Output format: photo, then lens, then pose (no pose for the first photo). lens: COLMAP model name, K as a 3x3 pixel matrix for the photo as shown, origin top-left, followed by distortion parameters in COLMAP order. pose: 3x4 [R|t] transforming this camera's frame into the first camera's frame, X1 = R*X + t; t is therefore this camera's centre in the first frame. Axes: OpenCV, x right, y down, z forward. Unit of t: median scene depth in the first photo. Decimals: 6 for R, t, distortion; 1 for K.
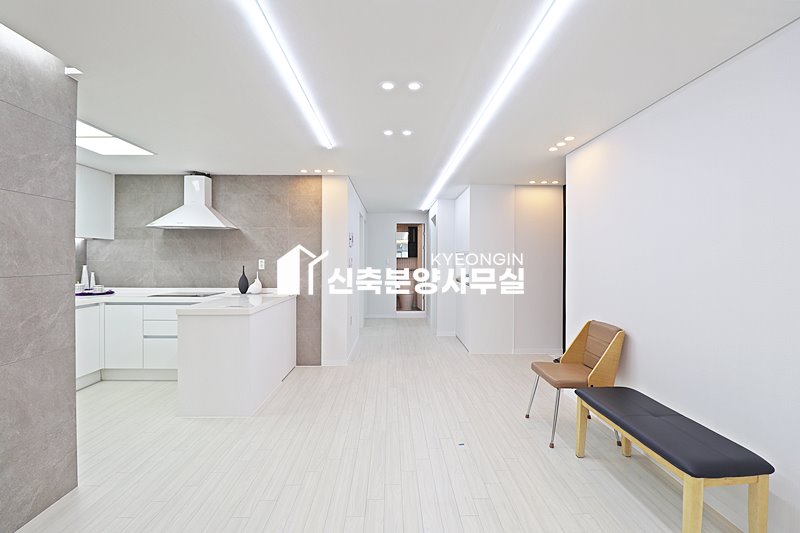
lens RADIAL K [[374.7, 0, 399.7], [0, 374.7, 258.9], [0, 0, 1]] dist [-0.002514, -0.011266]
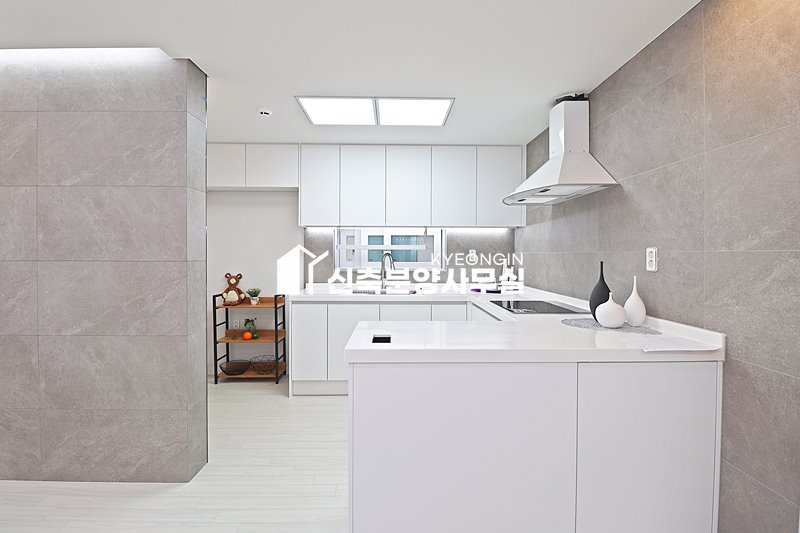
lens RADIAL K [[374.7, 0, 399.7], [0, 374.7, 258.0], [0, 0, 1]] dist [-0.002514, -0.011266]
pose [[-0.001001, 0.006582, -0.999978, 0.041863], [-0.002895, 0.999974, 0.006585, 0.011334], [0.999995, 0.002901, -0.000982, 0.728056]]
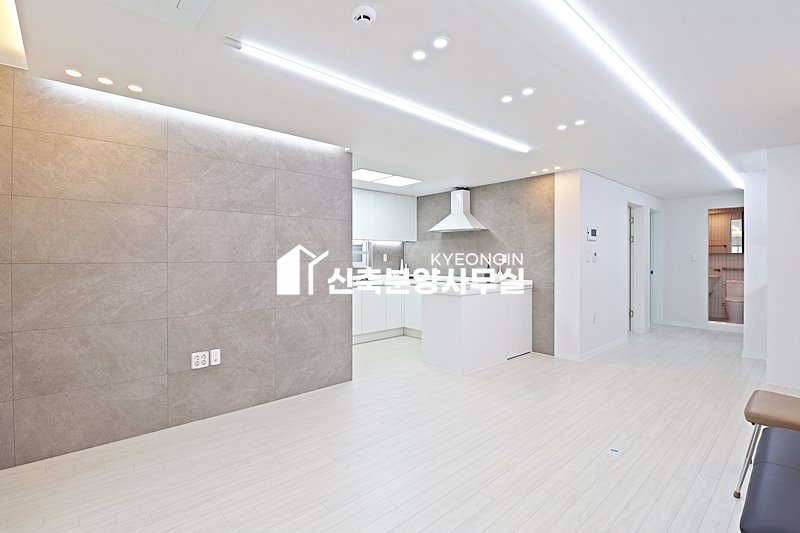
lens RADIAL K [[374.7, 0, 401.1], [0, 374.7, 257.8], [0, 0, 1]] dist [-0.002514, -0.011266]
pose [[0.649683, -0.001864, -0.760203, 0.307404], [0.001797, 0.999998, -0.000916, 0.012776], [0.760203, -0.000772, 0.649685, 0.001924]]
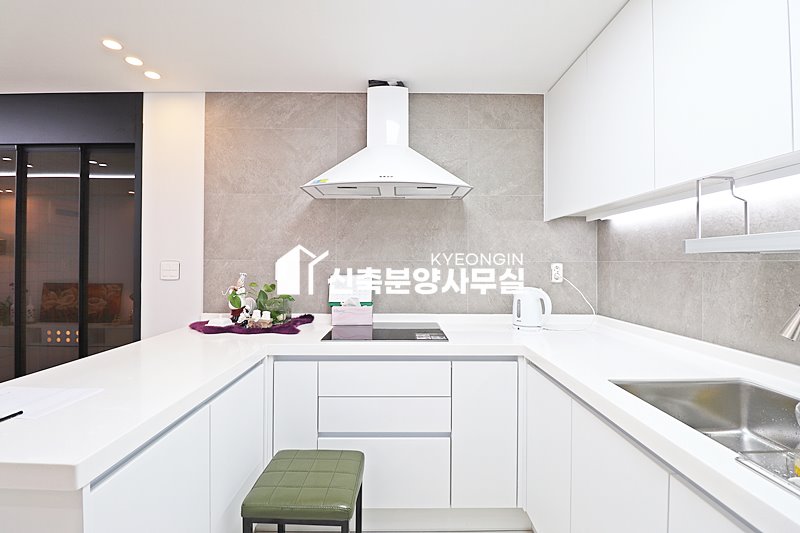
lens RADIAL K [[389.2, 0, 404.4], [0, 389.2, 257.2], [0, 0, 1]] dist [-0.024641, -0.000883]
pose [[0.999966, -0.003975, -0.007280, -0.505949], [0.003836, 0.999811, -0.019071, 0.010078], [0.007355, 0.019043, 0.999792, 0.476706]]
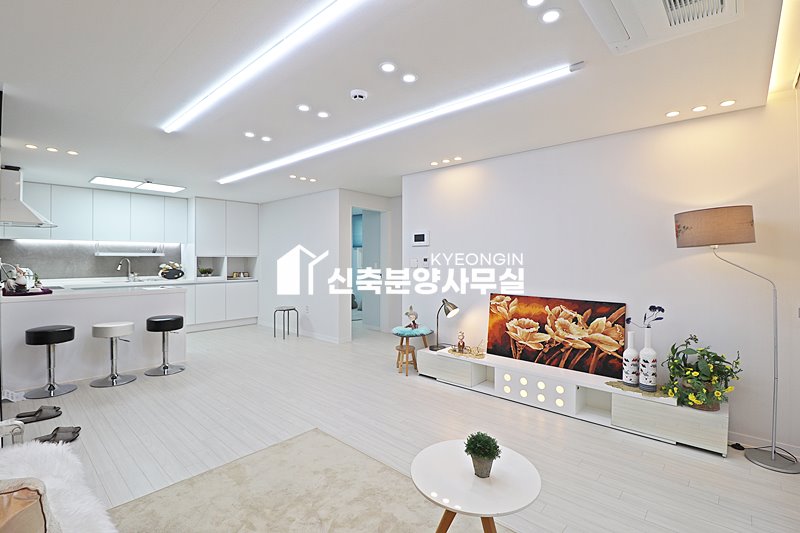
lens RADIAL K [[374.7, 0, 398.3], [0, 374.7, 261.8], [0, 0, 1]] dist [-0.002514, -0.011266]
pose [[-0.728012, -0.017525, 0.685340, -1.862591], [-0.003914, 0.999763, 0.021407, -0.006485], [-0.685553, 0.012902, -0.727908, 0.972514]]
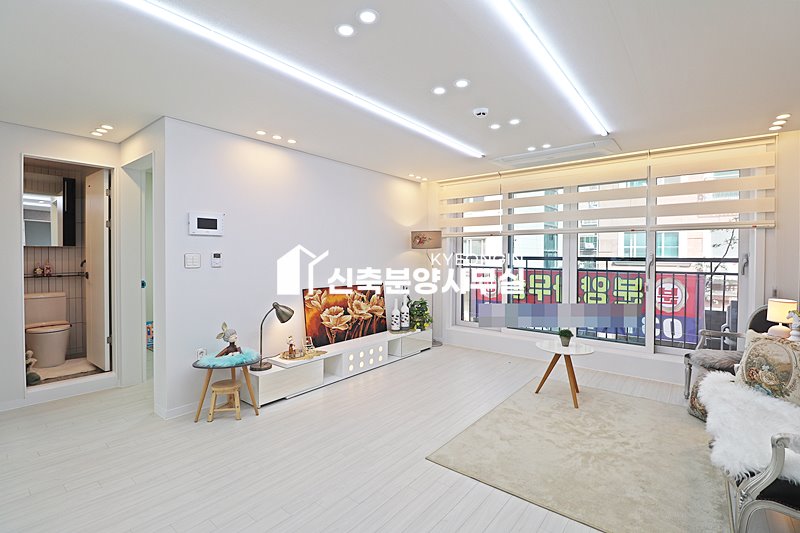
lens RADIAL K [[374.7, 0, 403.9], [0, 374.7, 262.1], [0, 0, 1]] dist [-0.002514, -0.011266]
pose [[-0.630508, 0.003241, -0.776176, -0.954028], [-0.015991, 0.999725, 0.017165, 0.003149], [0.776018, 0.023235, -0.630283, 0.915281]]
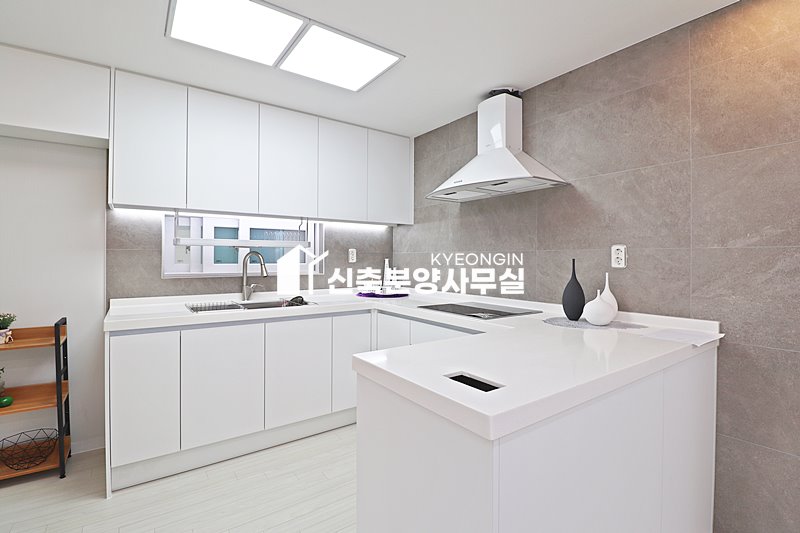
lens RADIAL K [[374.7, 0, 402.2], [0, 374.7, 259.5], [0, 0, 1]] dist [-0.002514, -0.011266]
pose [[0.566091, 0.000994, -0.824342, -0.154110], [-0.003287, 0.999994, -0.001052, 0.019480], [0.824336, 0.003306, 0.566091, 0.551319]]
